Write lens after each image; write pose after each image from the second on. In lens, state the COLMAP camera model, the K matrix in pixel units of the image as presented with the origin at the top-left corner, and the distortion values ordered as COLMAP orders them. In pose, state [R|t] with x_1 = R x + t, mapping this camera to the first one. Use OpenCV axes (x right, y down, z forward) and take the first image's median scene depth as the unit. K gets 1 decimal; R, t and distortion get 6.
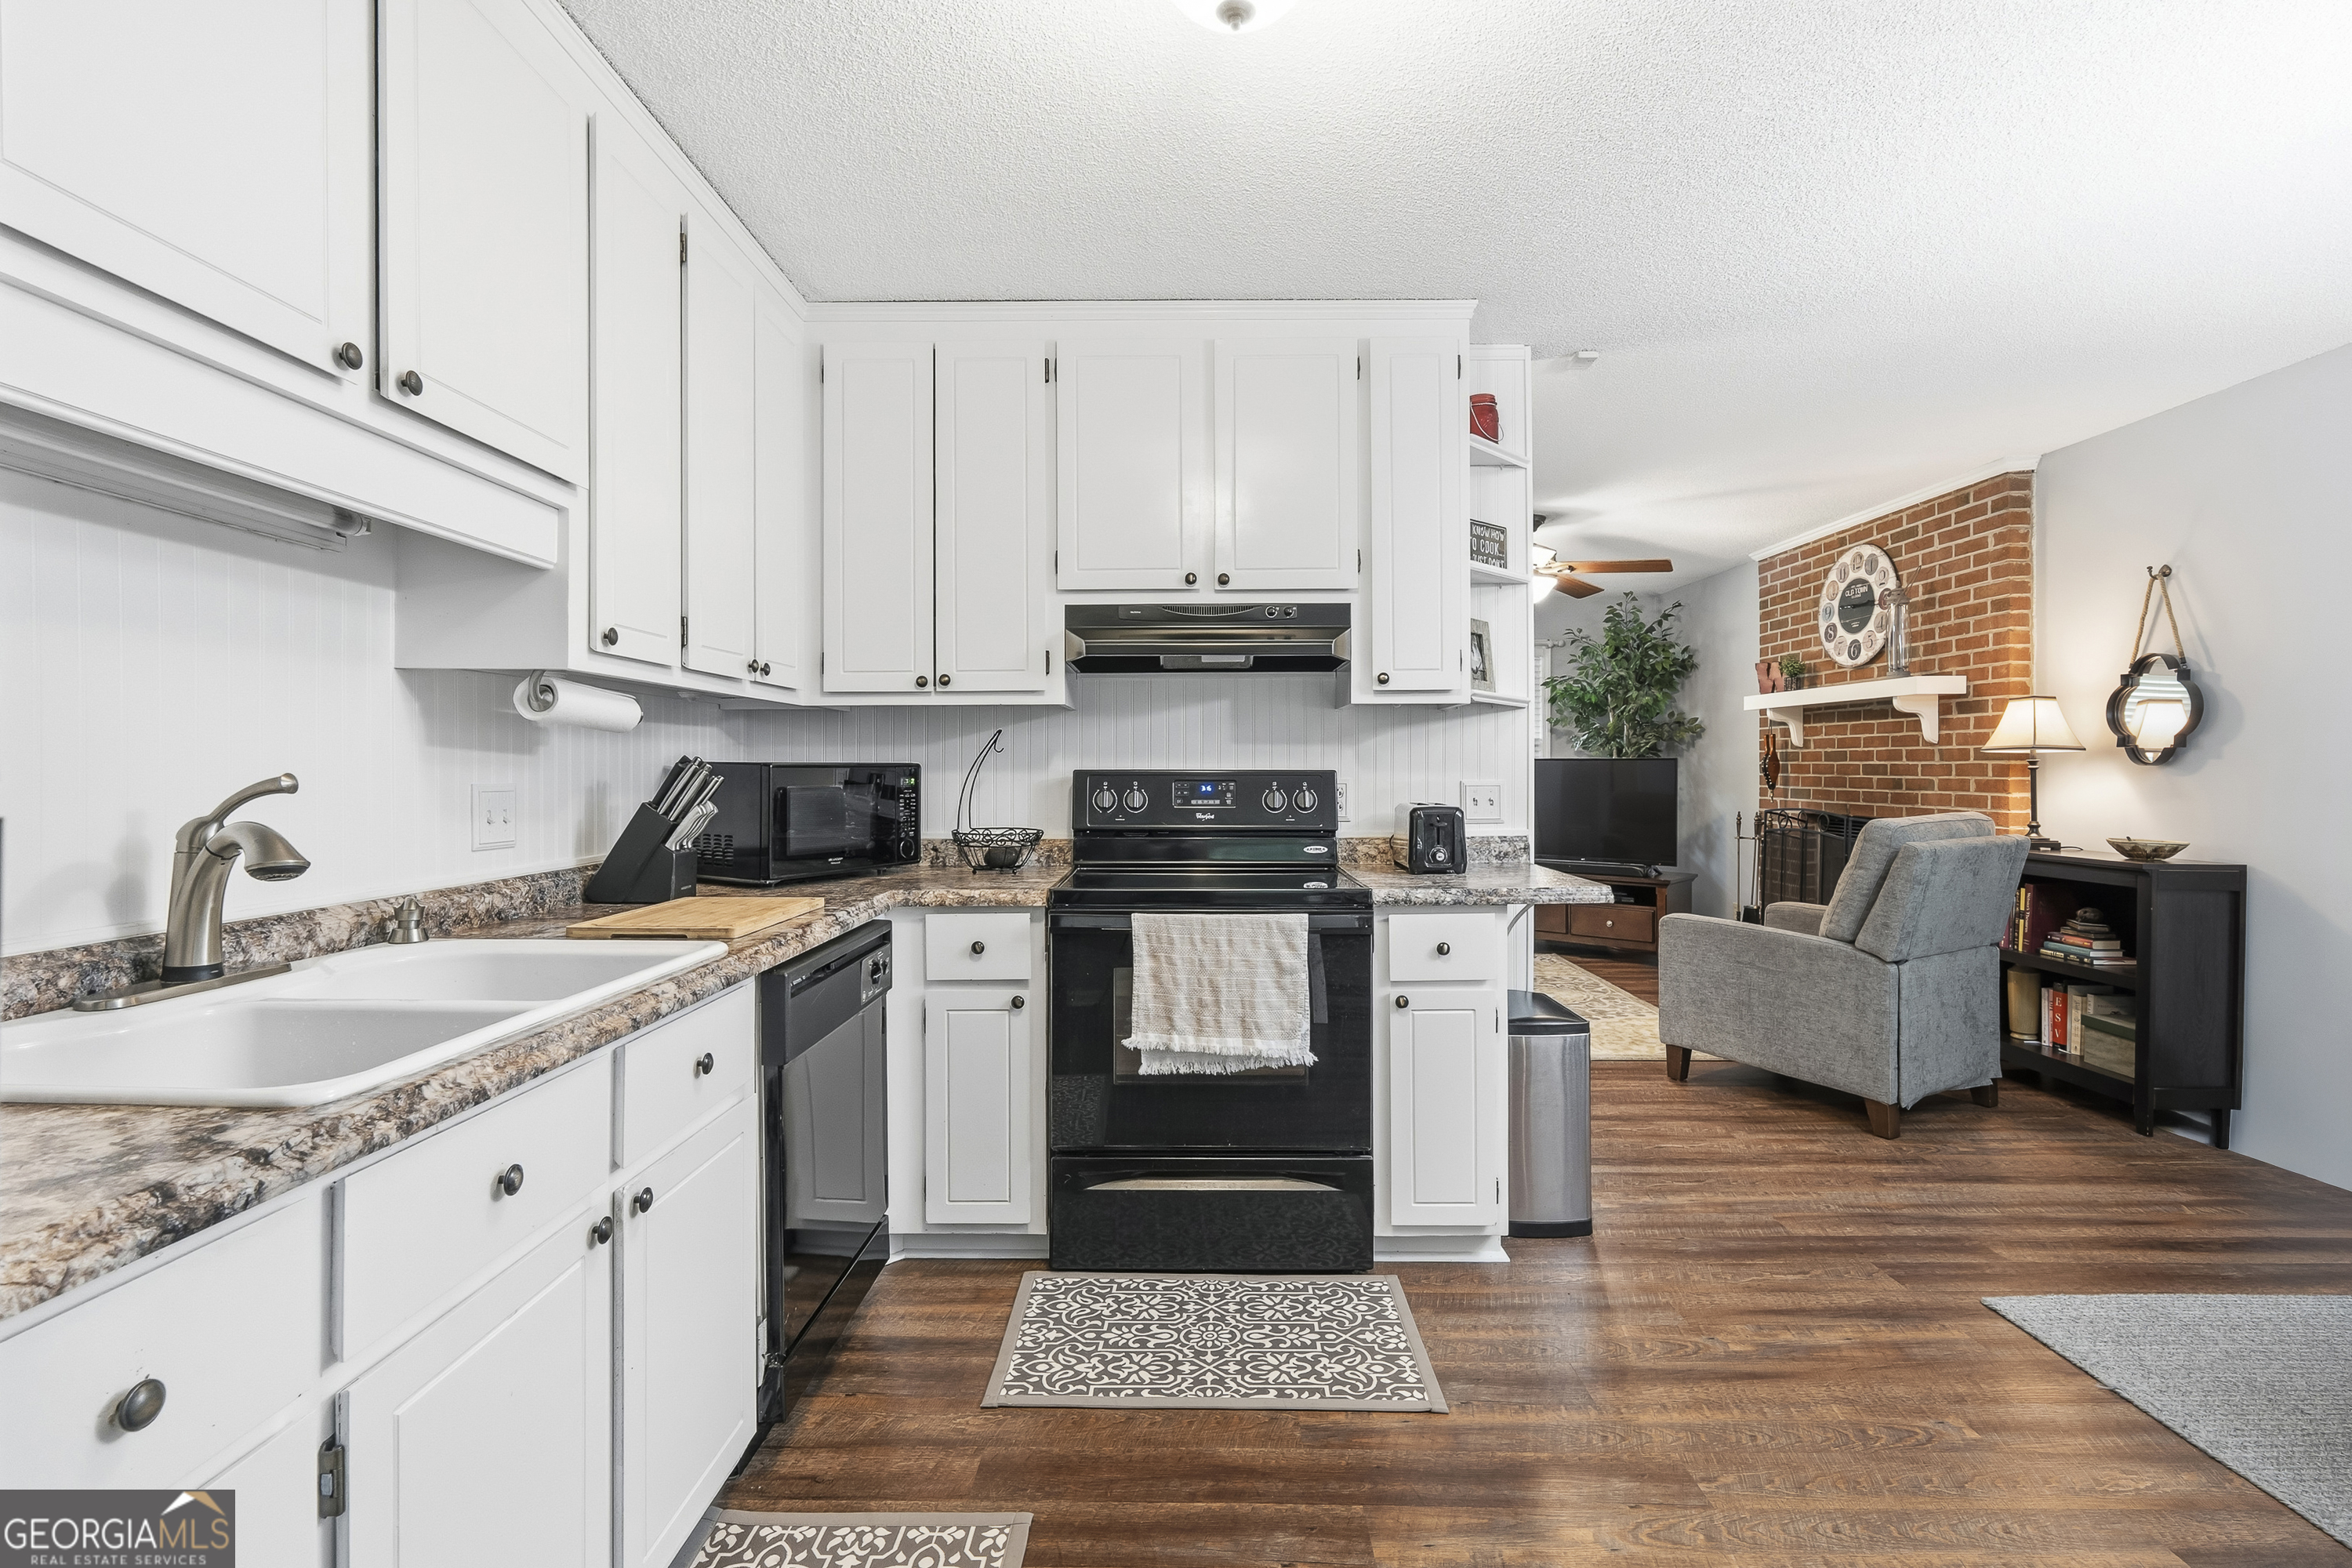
lens RADIAL K [[1065.7, 0, 1171.8], [0, 1065.7, 776.2], [0, 0, 1]] dist [-0.010103, 0.001237]
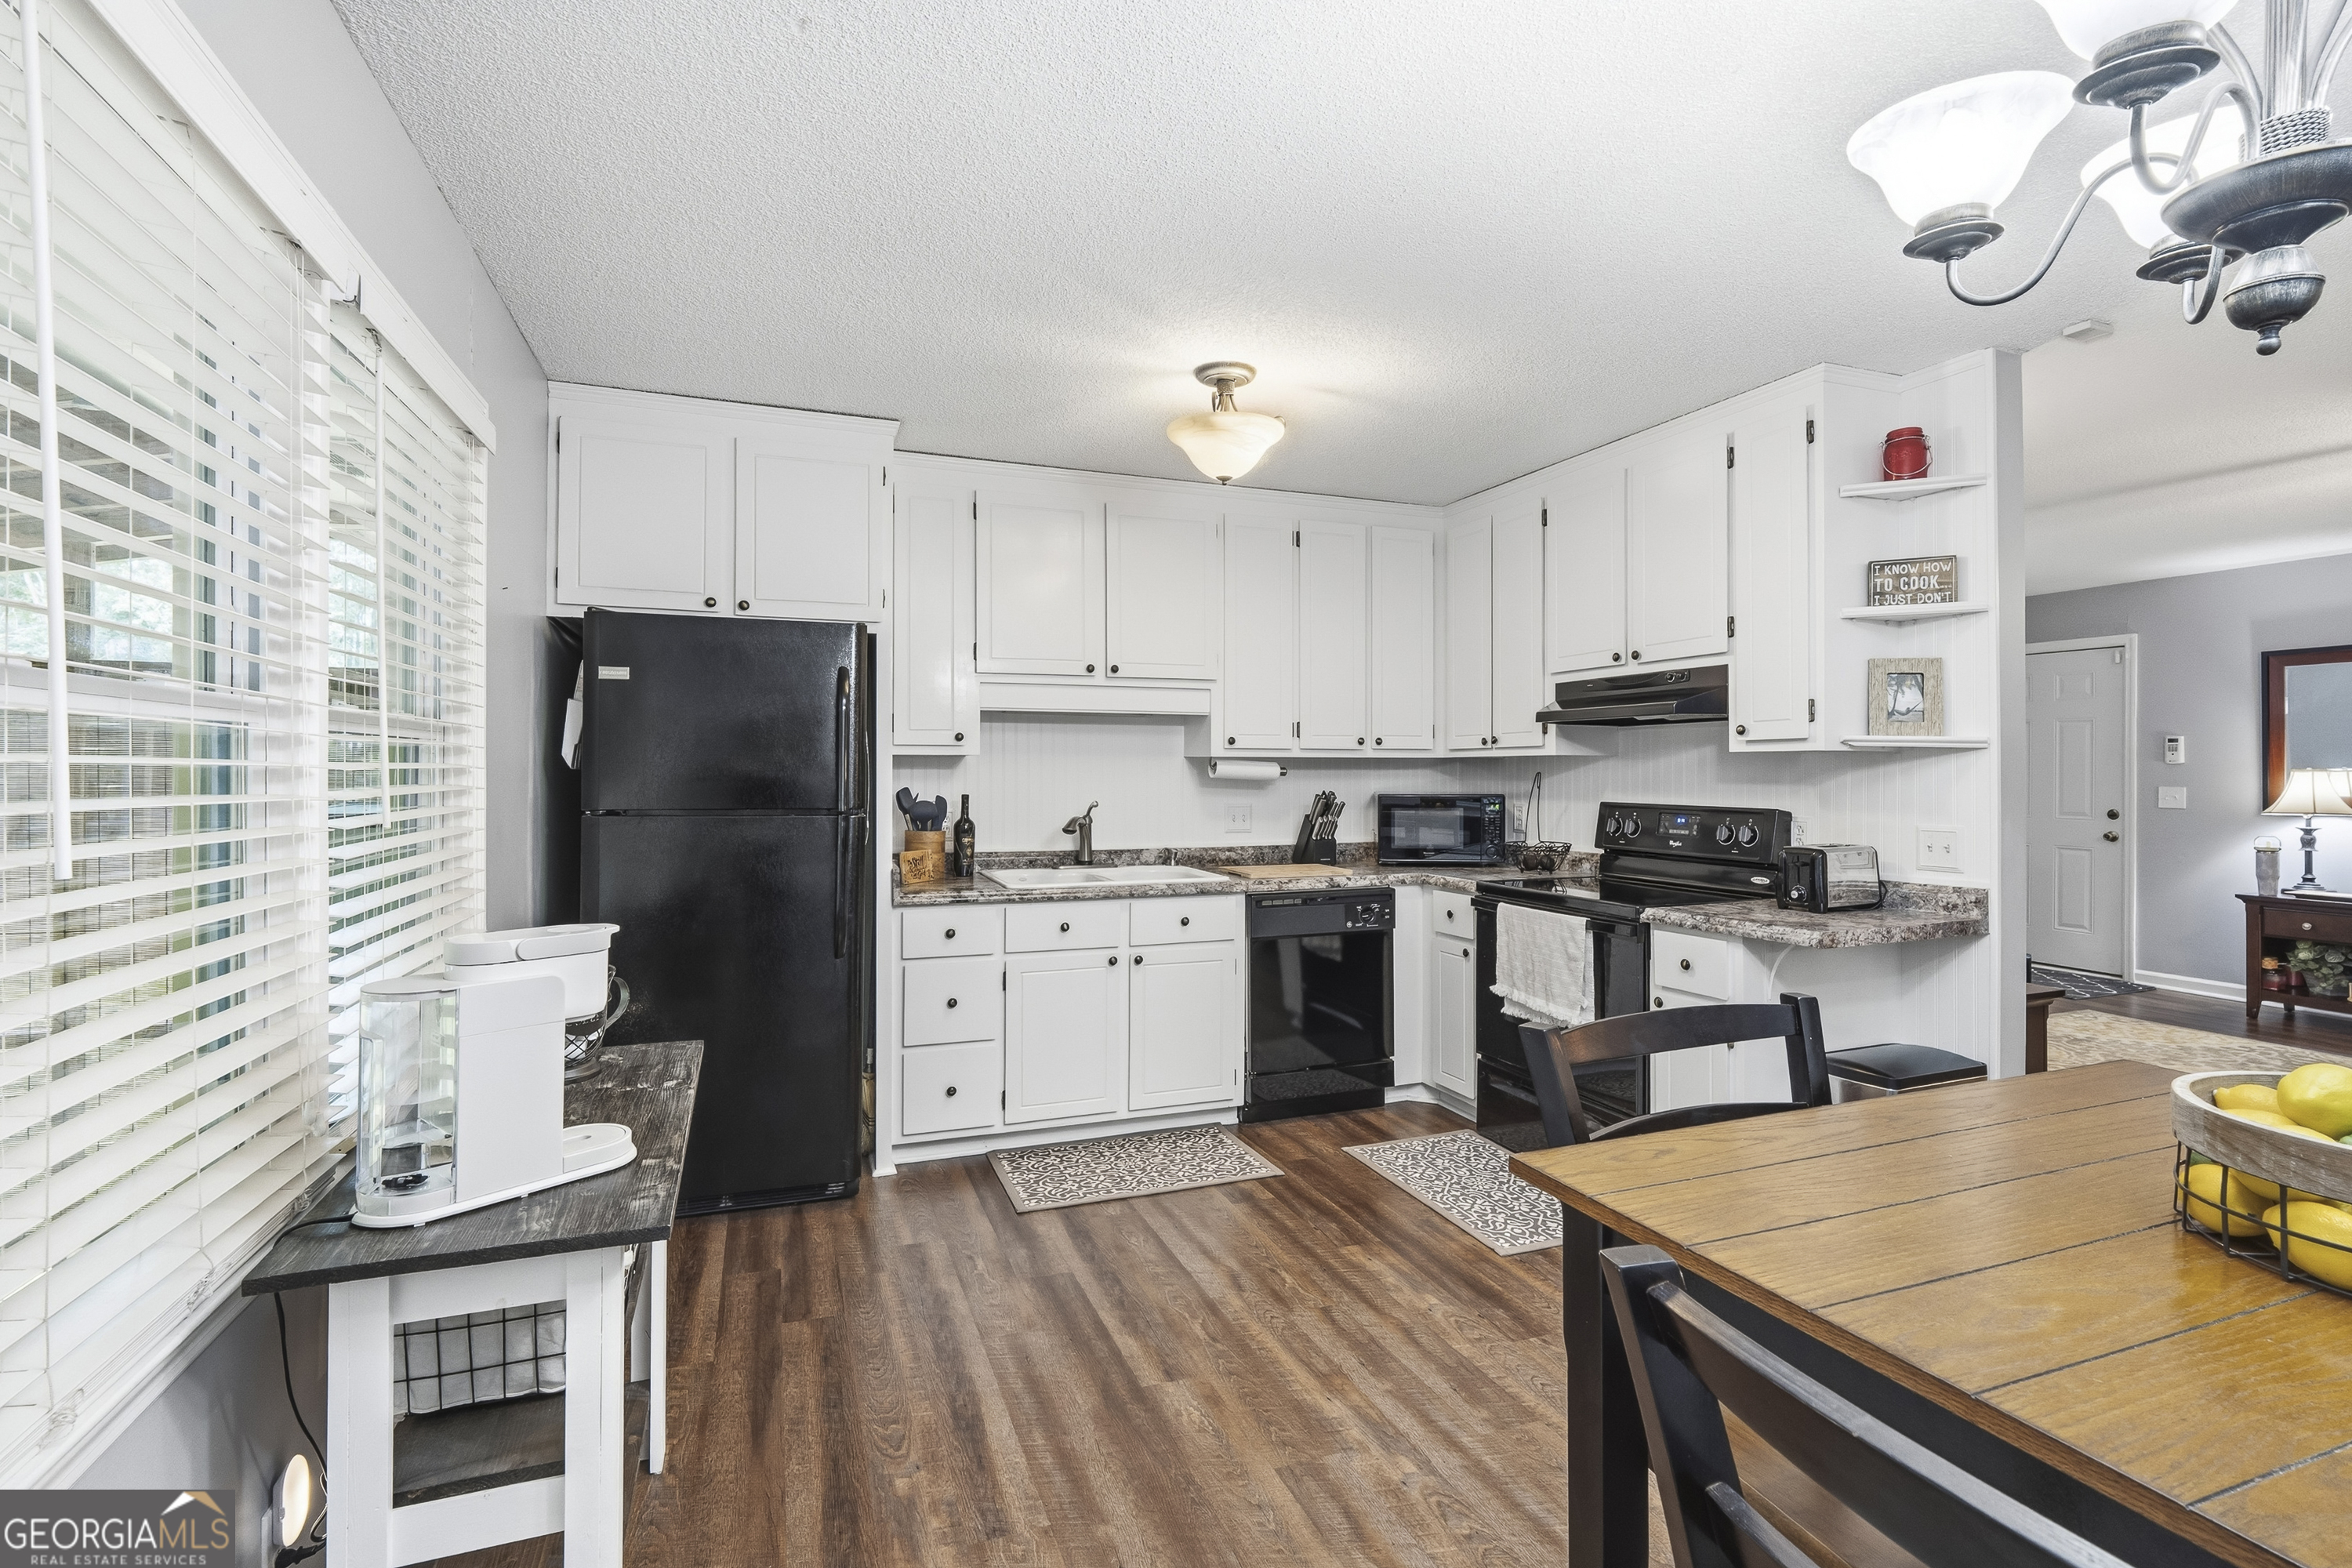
lens RADIAL K [[1065.7, 0, 1171.4], [0, 1065.7, 767.4], [0, 0, 1]] dist [-0.010103, 0.001237]
pose [[0.369135, 0.000151, -0.929376, 0.784907], [-0.006566, 0.999975, -0.002445, -0.034998], [0.929353, 0.007005, 0.369127, 0.019607]]
